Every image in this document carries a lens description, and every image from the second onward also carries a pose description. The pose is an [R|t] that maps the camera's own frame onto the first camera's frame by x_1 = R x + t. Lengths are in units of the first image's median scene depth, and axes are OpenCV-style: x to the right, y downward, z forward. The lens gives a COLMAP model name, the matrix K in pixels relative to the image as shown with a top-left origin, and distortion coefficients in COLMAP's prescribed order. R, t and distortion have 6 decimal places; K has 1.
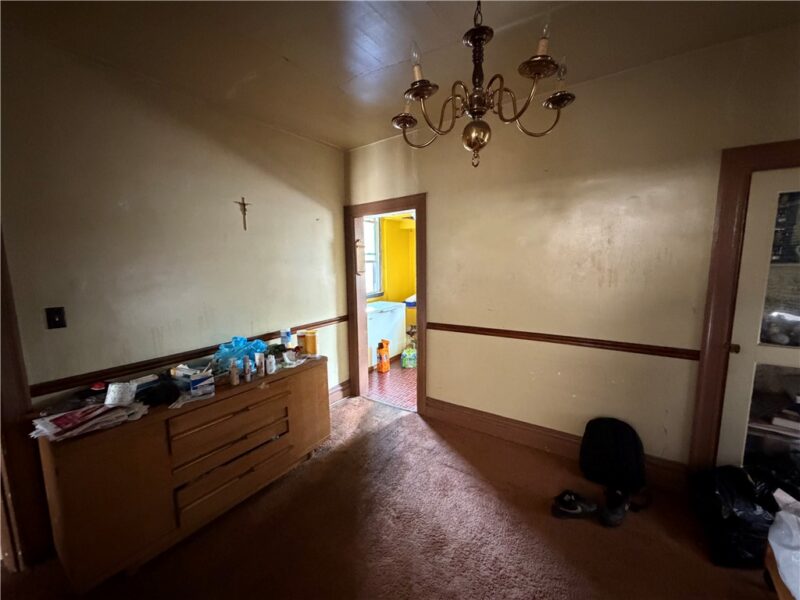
lens RADIAL K [[321.0, 0, 400.0], [0, 321.0, 300.0], [0, 0, 1]] dist [0.001323, 0.000087]
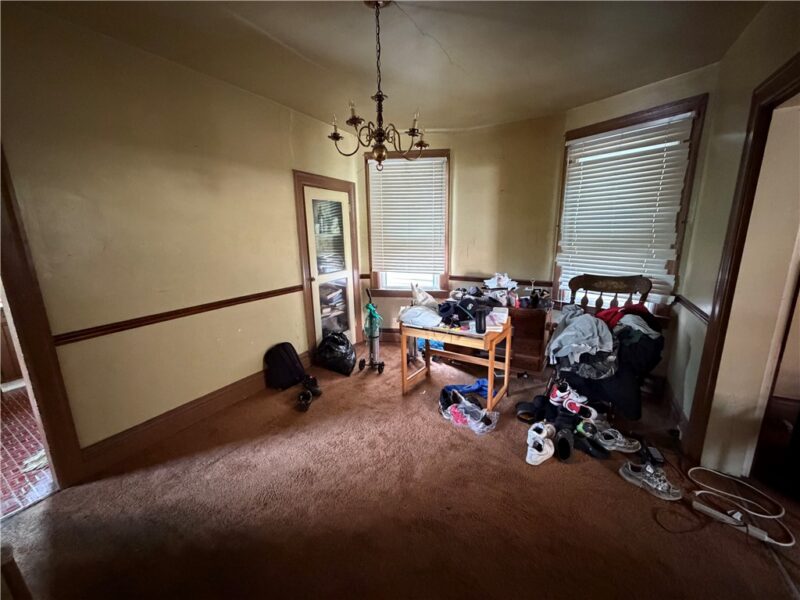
lens RADIAL K [[318.0, 0, 400.0], [0, 318.0, 300.0], [0, 0, 1]] dist [-0.000065, -0.000009]
pose [[-0.060266, -0.196201, 0.978710, -0.795776], [0.149490, 0.967660, 0.203191, -0.033340], [-0.986925, 0.158553, -0.028987, 0.520557]]
